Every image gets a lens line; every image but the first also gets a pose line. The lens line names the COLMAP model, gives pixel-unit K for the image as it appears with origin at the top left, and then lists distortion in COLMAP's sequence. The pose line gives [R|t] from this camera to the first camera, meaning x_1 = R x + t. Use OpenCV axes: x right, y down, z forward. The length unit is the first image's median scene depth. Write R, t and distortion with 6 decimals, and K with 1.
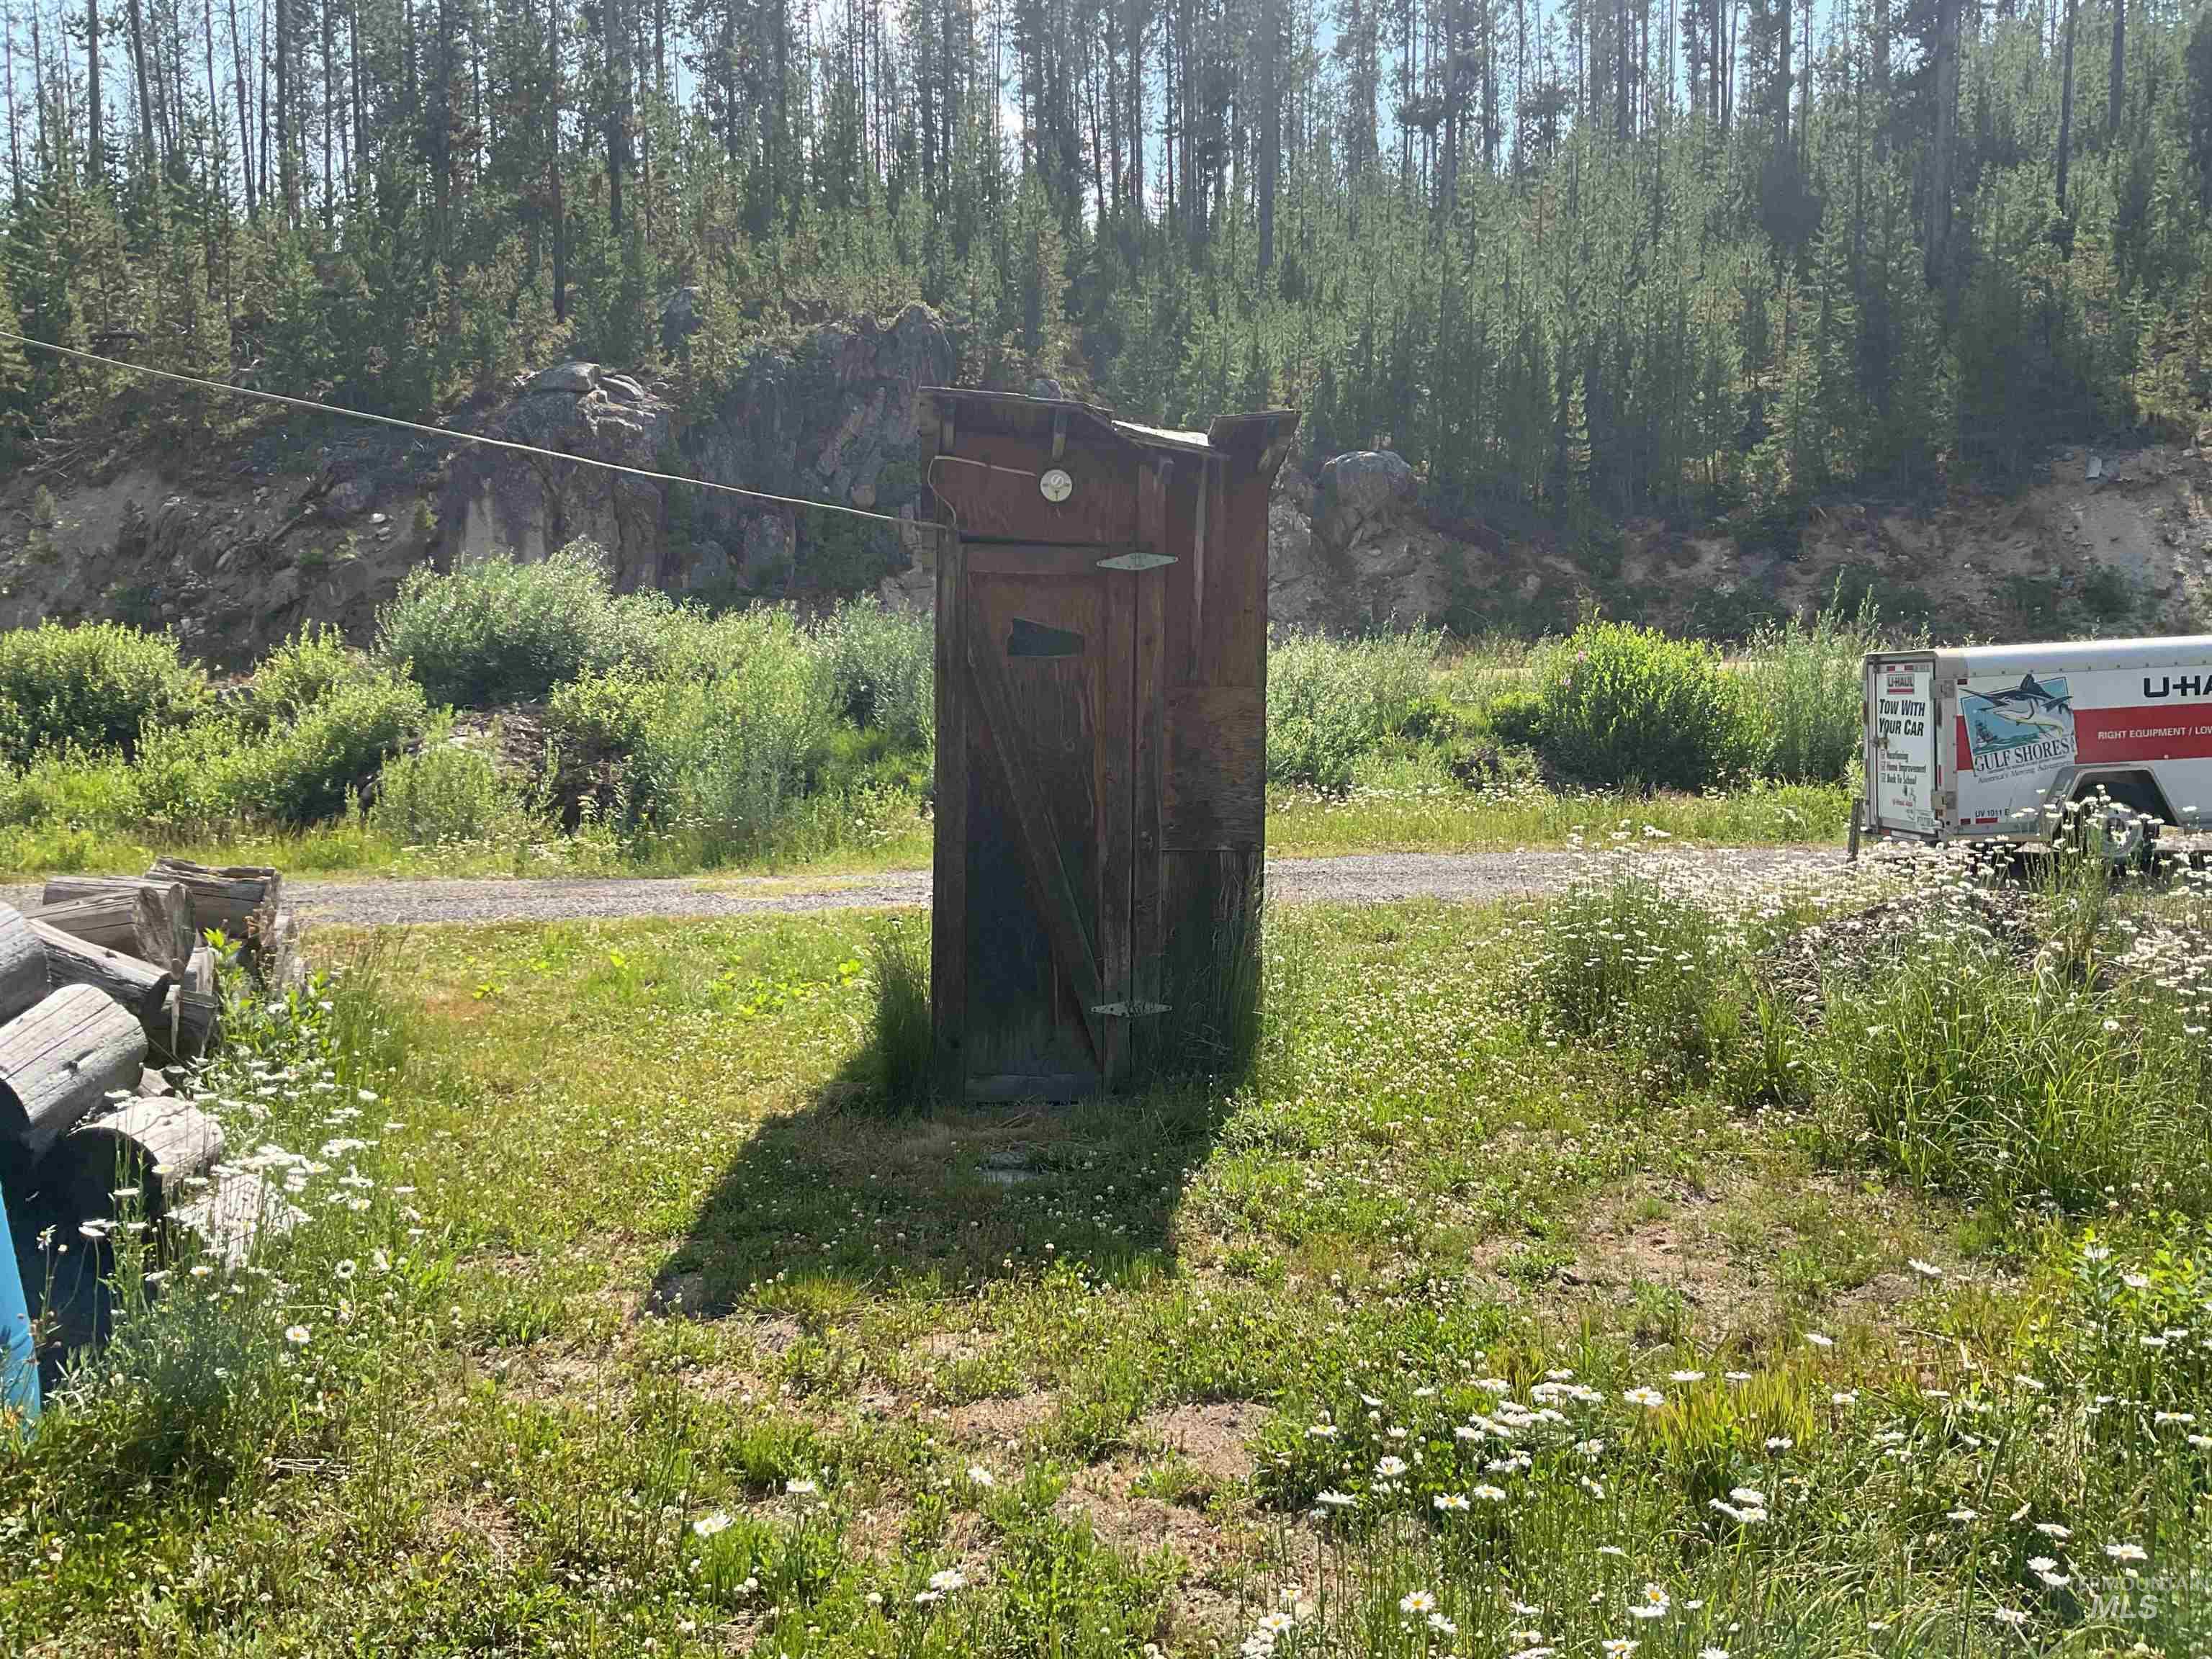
lens RADIAL K [[1844.6, 0, 1103.4], [0, 1844.6, 835.8], [0, 0, 1]] dist [0.048834, -0.095501]
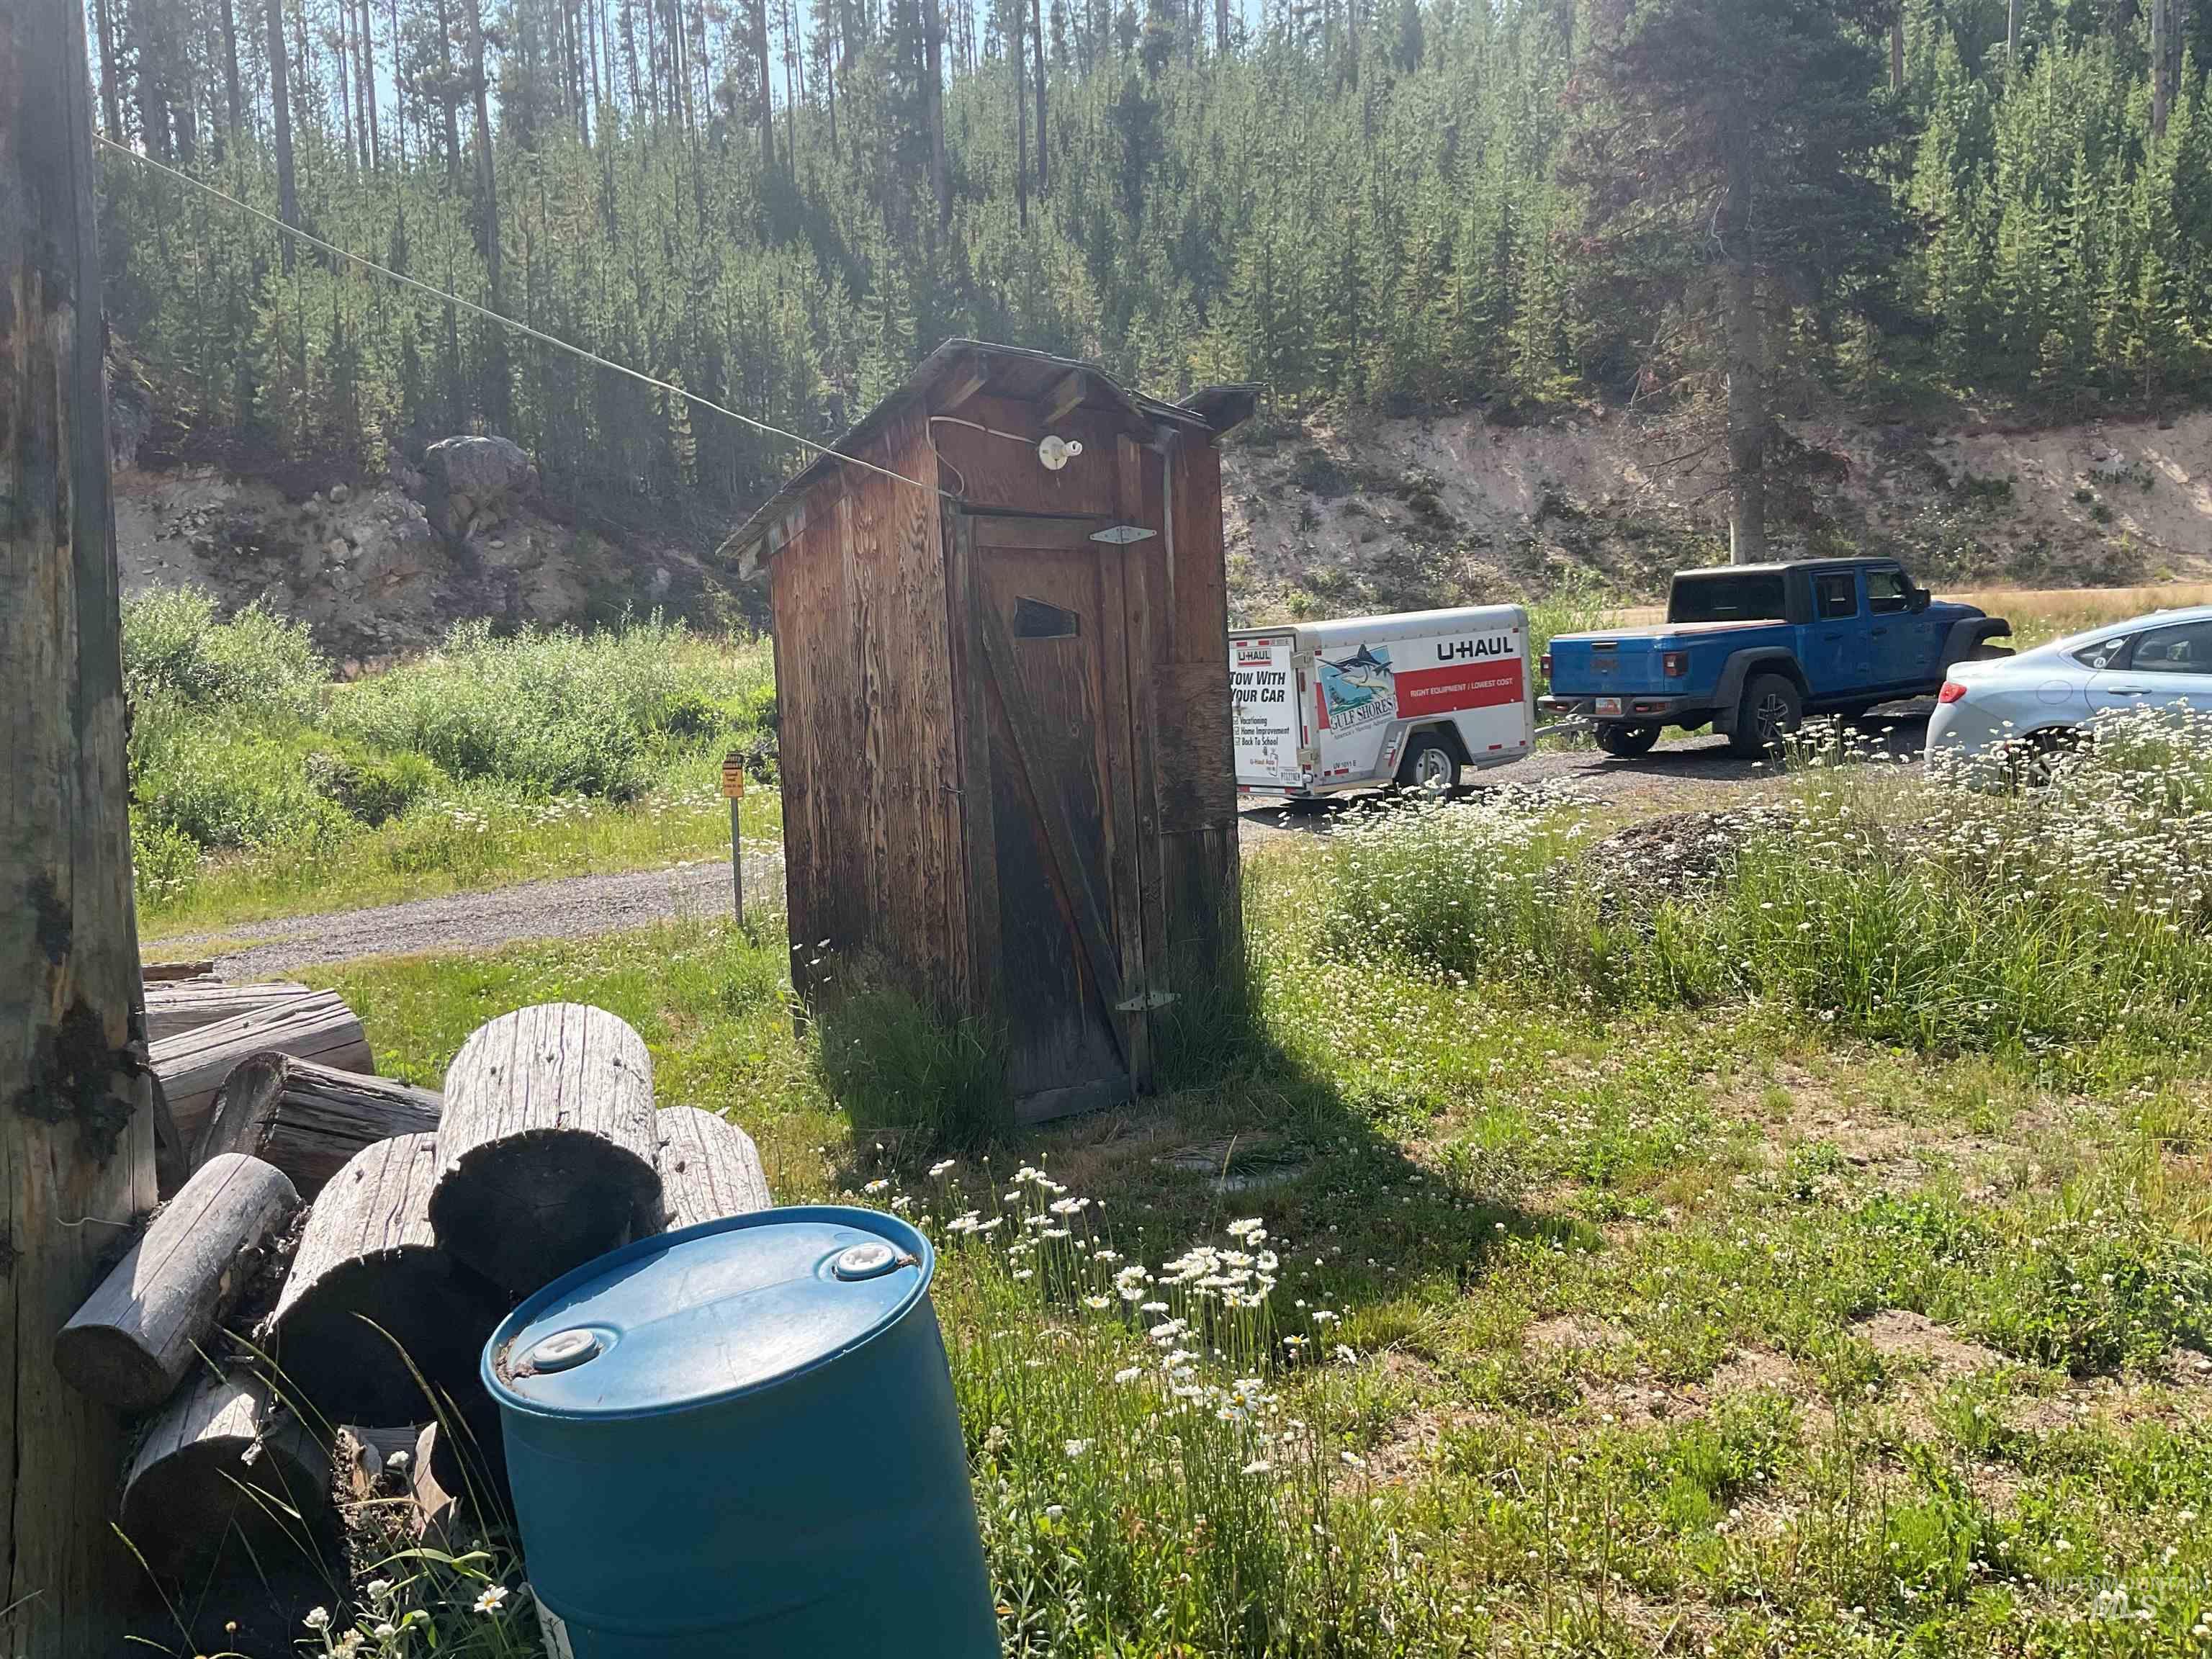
lens RADIAL K [[1844.6, 0, 1107.5], [0, 1844.6, 834.4], [0, 0, 1]] dist [0.048834, -0.095501]
pose [[0.836824, -0.084262, 0.540949, -0.275185], [0.084292, 0.996133, 0.024769, -0.009844], [-0.540944, 0.024871, 0.840691, 0.108647]]
